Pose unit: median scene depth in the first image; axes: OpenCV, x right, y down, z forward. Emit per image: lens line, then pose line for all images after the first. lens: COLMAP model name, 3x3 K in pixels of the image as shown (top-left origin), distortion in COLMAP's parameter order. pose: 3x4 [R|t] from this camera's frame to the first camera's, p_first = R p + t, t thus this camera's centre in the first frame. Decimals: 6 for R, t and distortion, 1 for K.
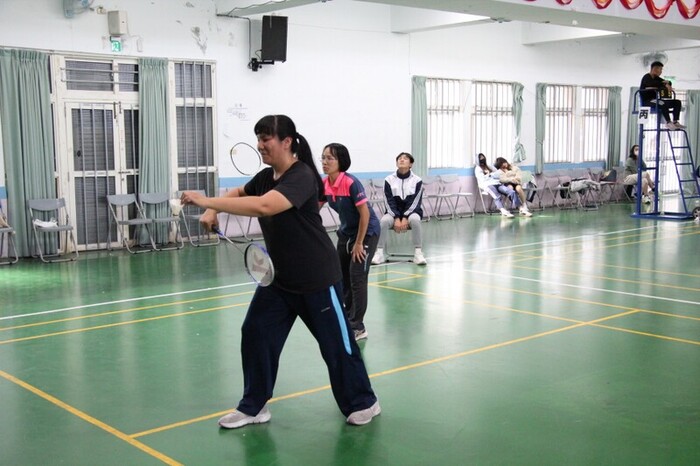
lens RADIAL K [[886.3, 0, 355.4], [0, 886.3, 234.4], [0, 0, 1]] dist [-0.007754, 0.424407]
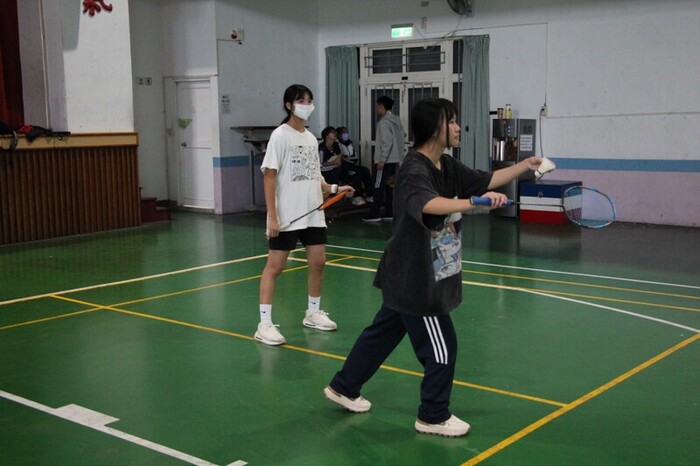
lens RADIAL K [[899.5, 0, 348.4], [0, 899.5, 242.5], [0, 0, 1]] dist [-0.020423, 0.372336]
pose [[0.158052, 0.148257, -0.976237, 0.906793], [-0.096874, 0.986223, 0.134089, -0.093396], [0.982667, 0.073379, 0.170237, 0.755500]]
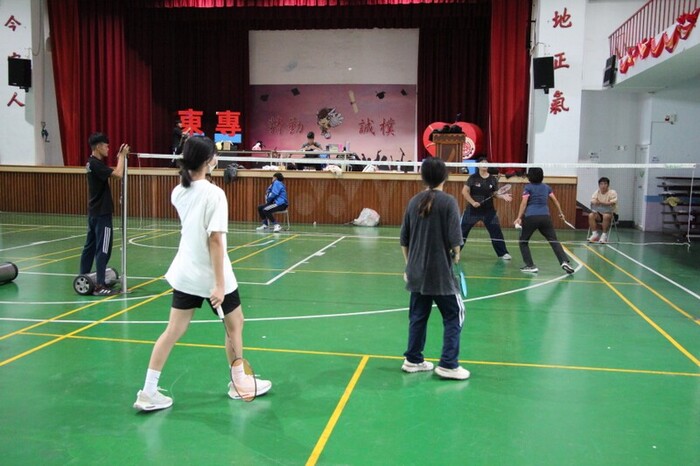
lens RADIAL K [[735.9, 0, 350.0], [0, 735.9, 233.0], [0, 0, 1]] dist [-0.078538, 0.277279]
pose [[-0.767282, 0.057100, -0.638763, 1.153805], [-0.080412, 0.979602, 0.184159, -0.179872], [0.636249, 0.192665, -0.747039, 1.512860]]
